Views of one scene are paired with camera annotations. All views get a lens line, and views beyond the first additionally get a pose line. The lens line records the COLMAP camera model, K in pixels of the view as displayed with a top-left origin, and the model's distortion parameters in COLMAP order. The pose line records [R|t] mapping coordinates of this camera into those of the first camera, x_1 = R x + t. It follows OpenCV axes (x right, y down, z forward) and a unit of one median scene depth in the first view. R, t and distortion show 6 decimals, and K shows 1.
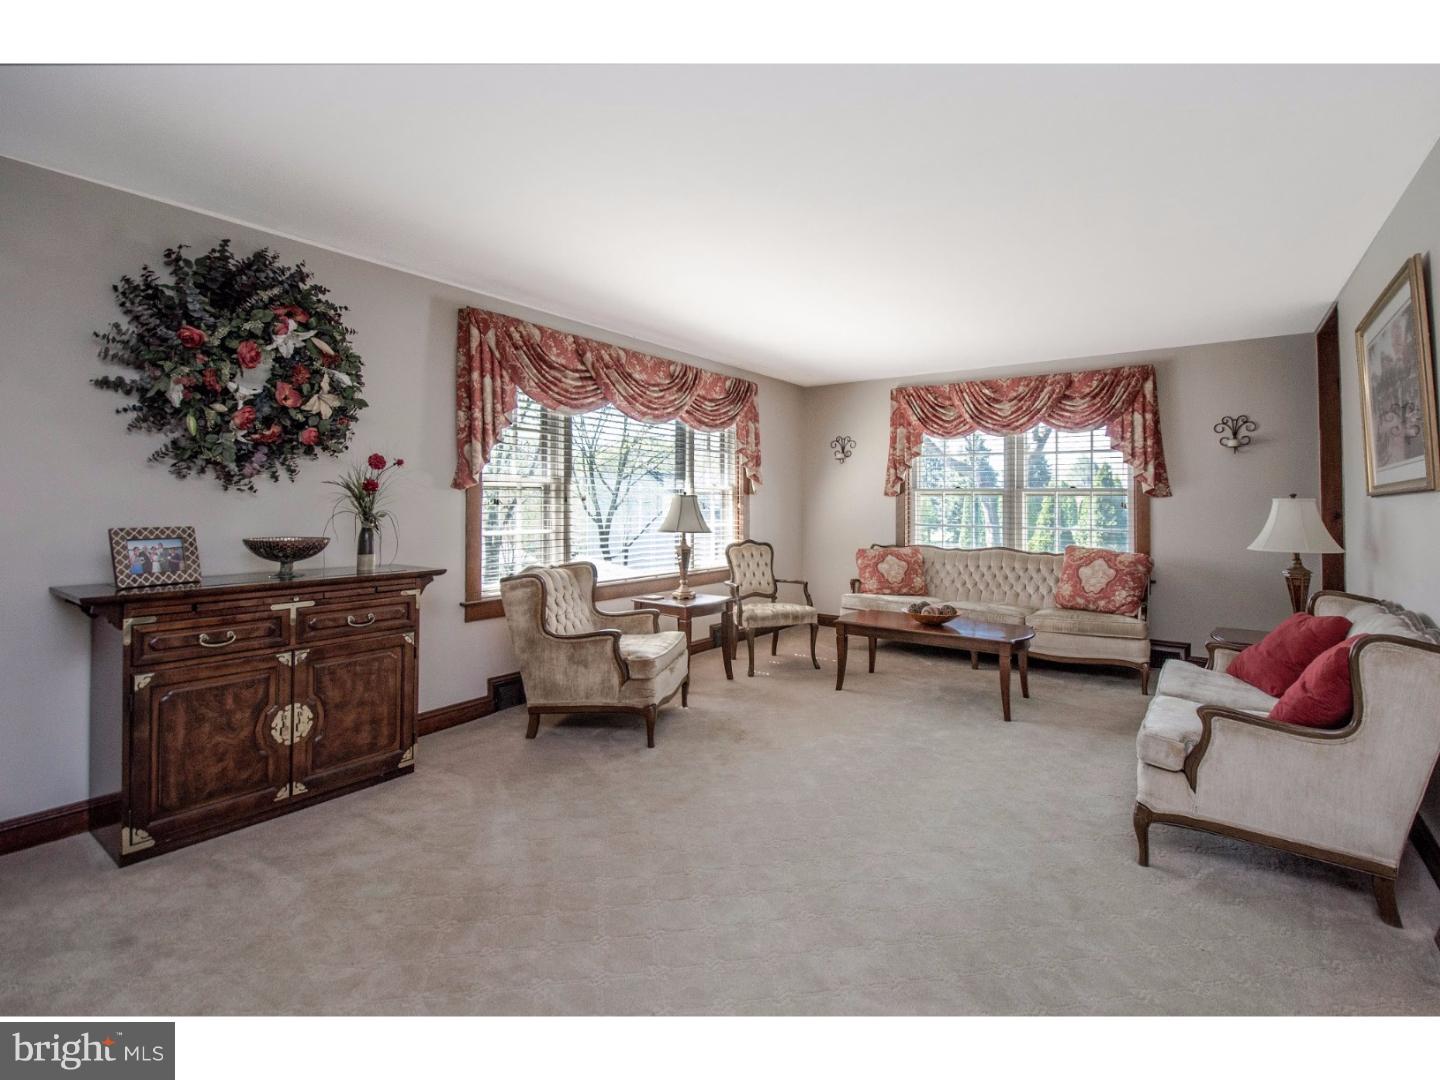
lens RADIAL K [[657.6, 0, 754.3], [0, 657.6, 499.5], [0, 0, 1]] dist [-0.001296, -0.001071]
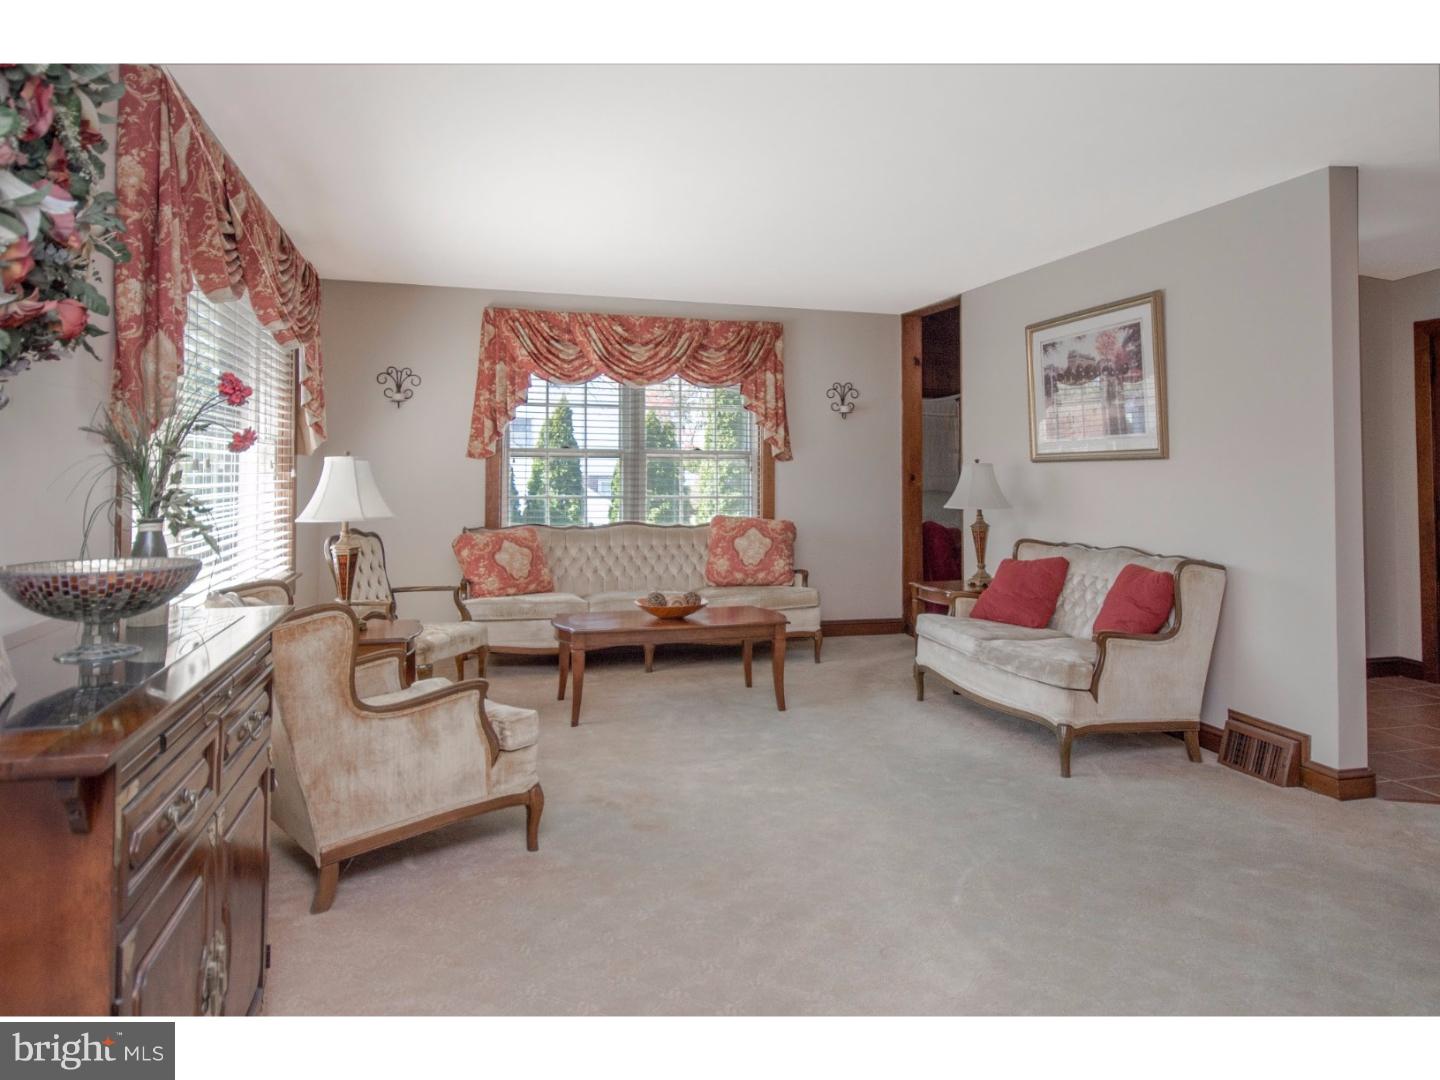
lens RADIAL K [[960.3, 0, 722.1], [0, 960.3, 444.0], [0, 0, 1]] dist [0.036318, -0.001028]
pose [[0.636207, 0.015375, 0.771365, -0.512302], [-0.002632, 0.999839, -0.017759, -0.003009], [-0.771514, 0.009268, 0.636145, 0.166664]]
